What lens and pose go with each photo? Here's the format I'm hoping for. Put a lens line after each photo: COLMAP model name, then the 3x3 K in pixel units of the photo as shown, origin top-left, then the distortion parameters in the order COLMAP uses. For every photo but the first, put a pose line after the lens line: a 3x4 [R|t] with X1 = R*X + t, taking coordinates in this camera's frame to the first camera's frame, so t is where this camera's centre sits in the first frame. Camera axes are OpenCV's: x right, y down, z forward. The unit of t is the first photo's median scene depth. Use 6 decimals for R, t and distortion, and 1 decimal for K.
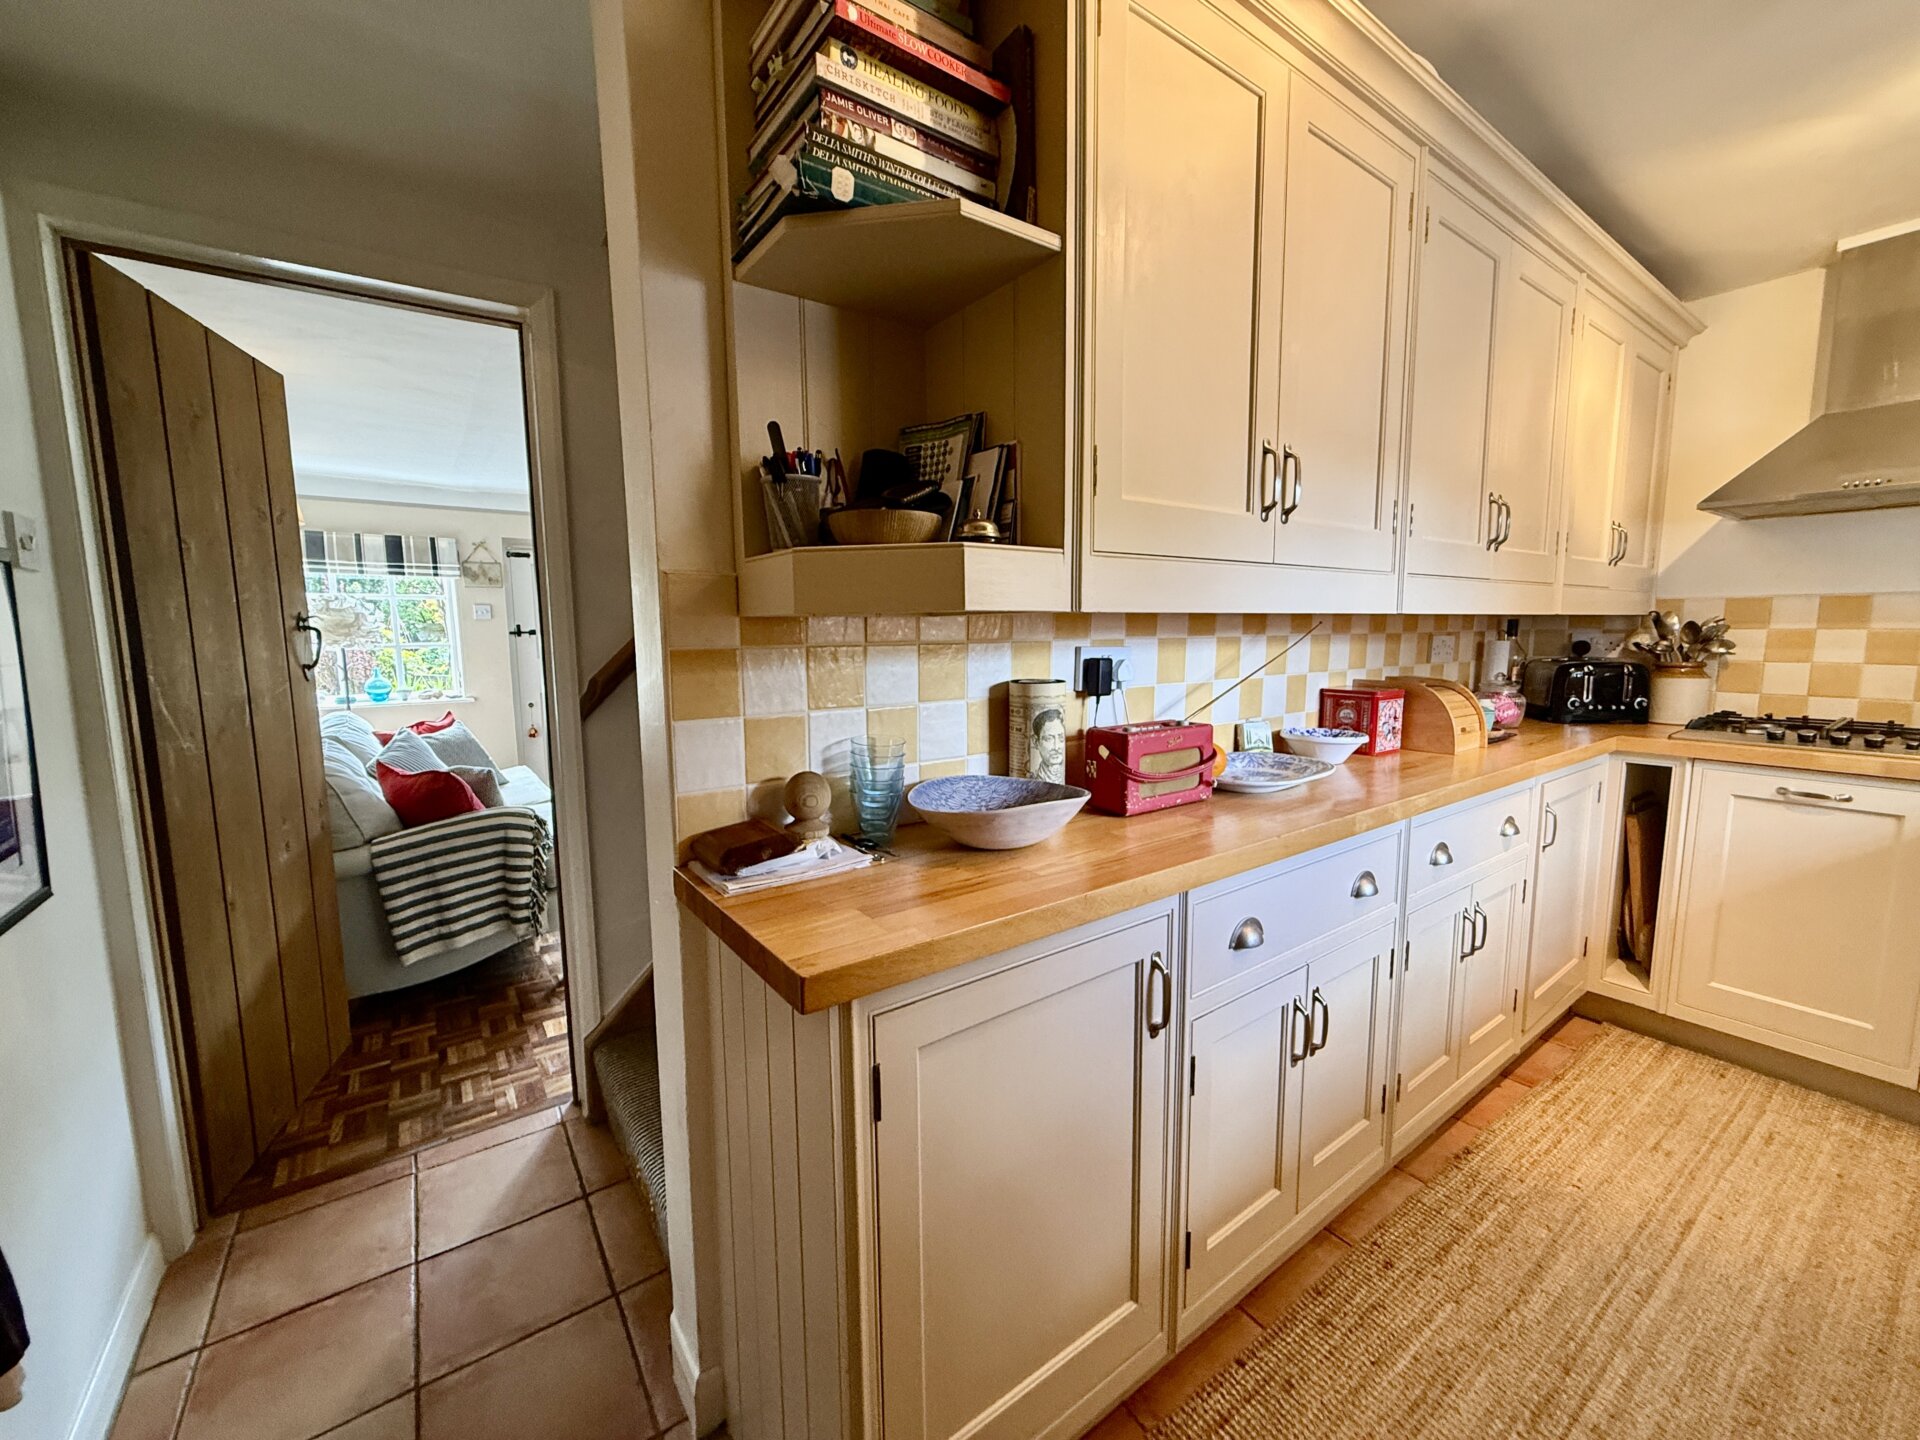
lens RADIAL K [[766.2, 0, 952.4], [0, 766.2, 722.2], [0, 0, 1]] dist [0.000876, -0.000276]
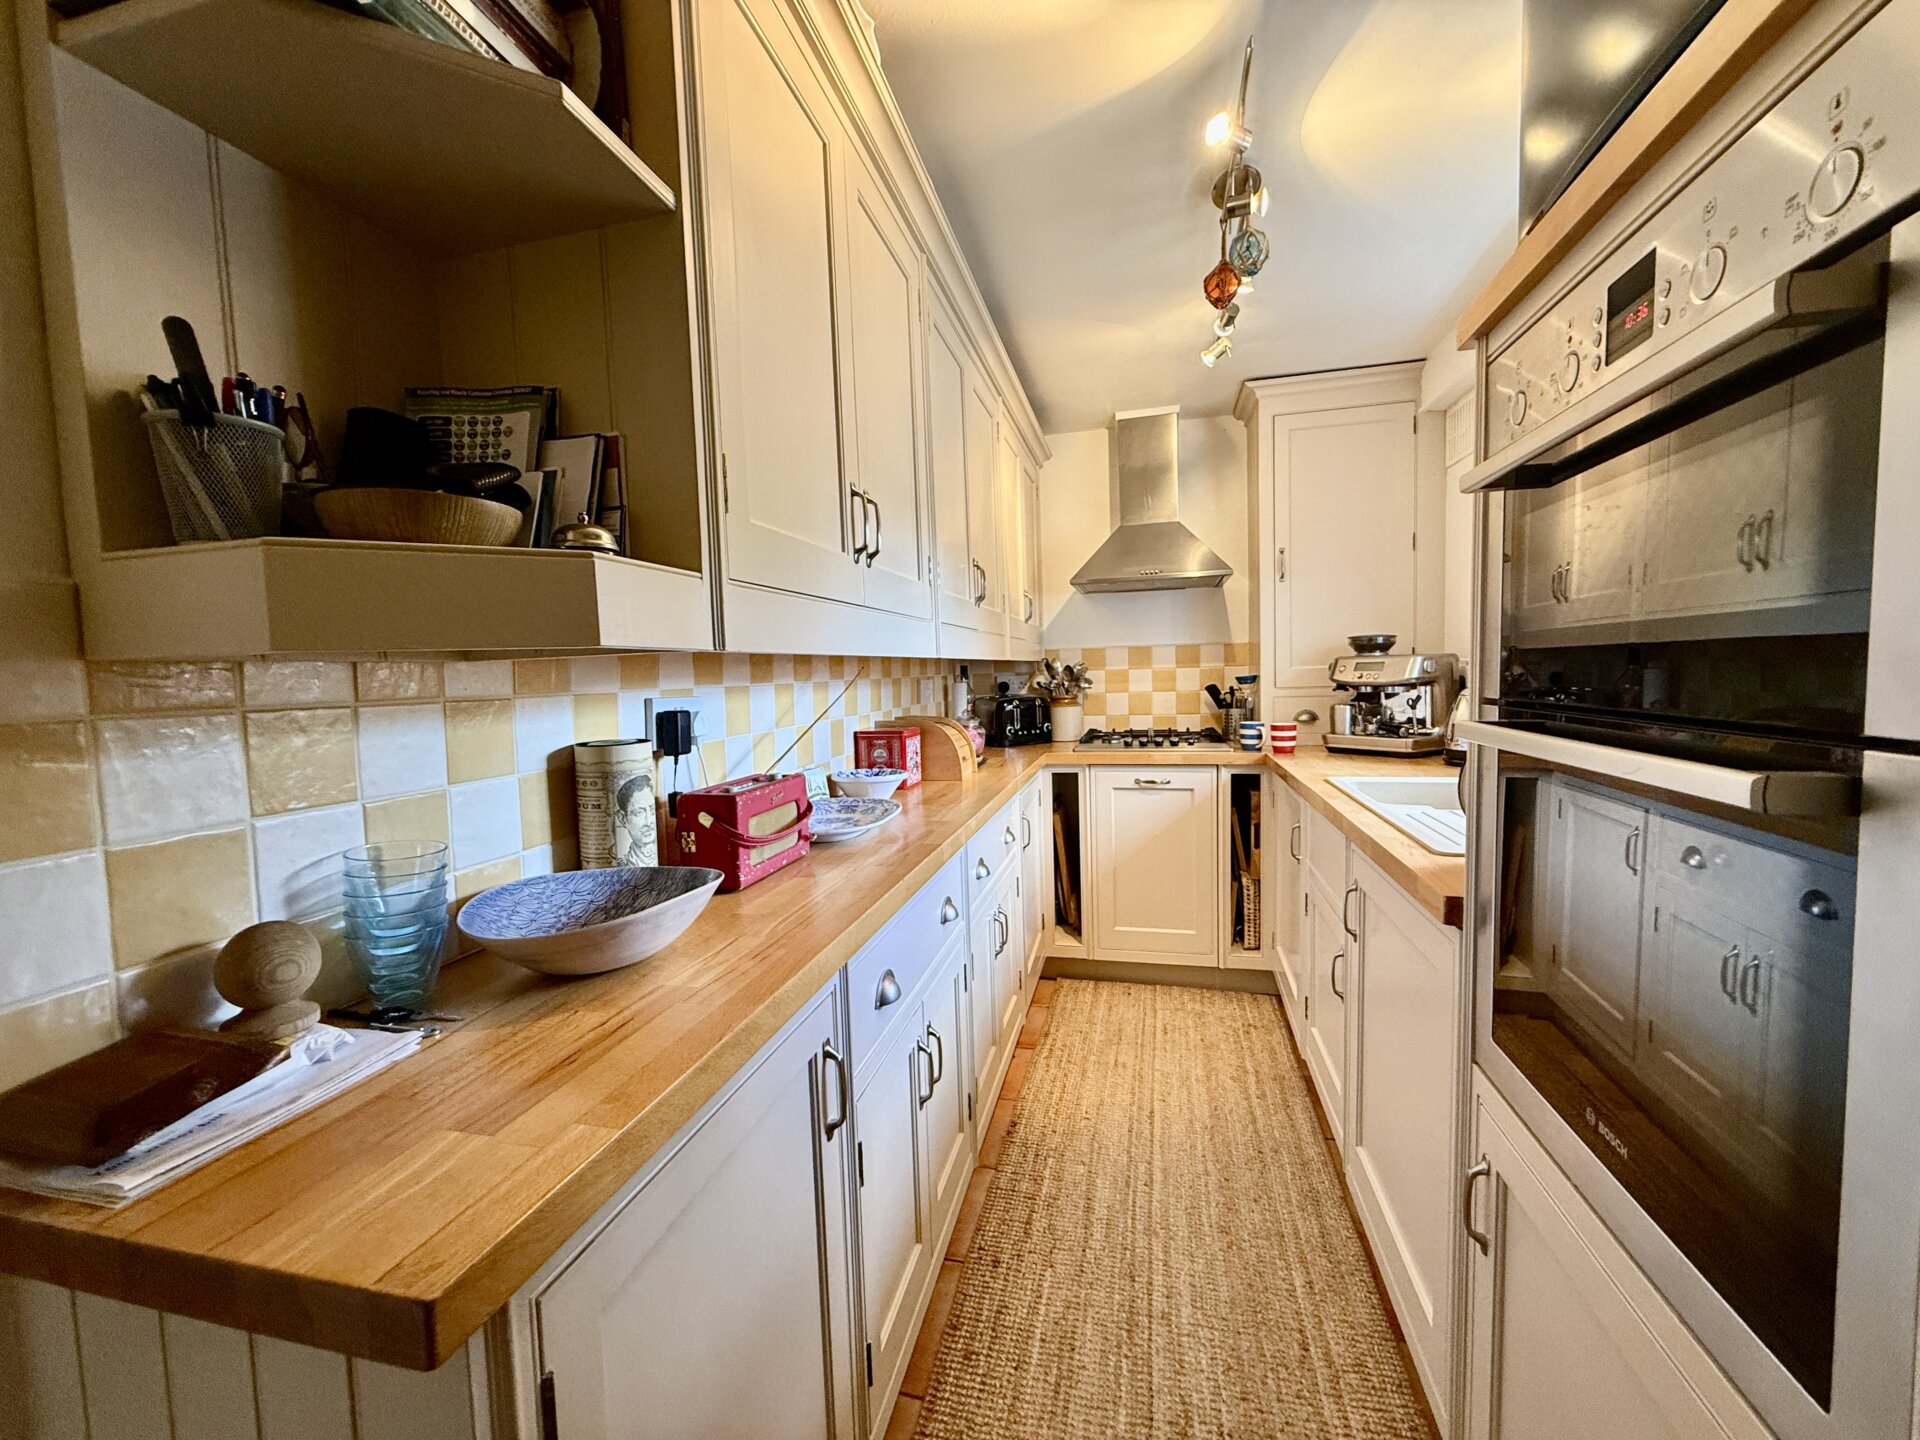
lens RADIAL K [[766.2, 0, 957.3], [0, 766.2, 720.4], [0, 0, 1]] dist [0.000876, -0.000276]
pose [[0.762464, -0.056512, 0.644558, -0.137490], [0.103402, 0.994018, -0.035165, -0.012187], [-0.638715, 0.093461, 0.763746, 0.174795]]
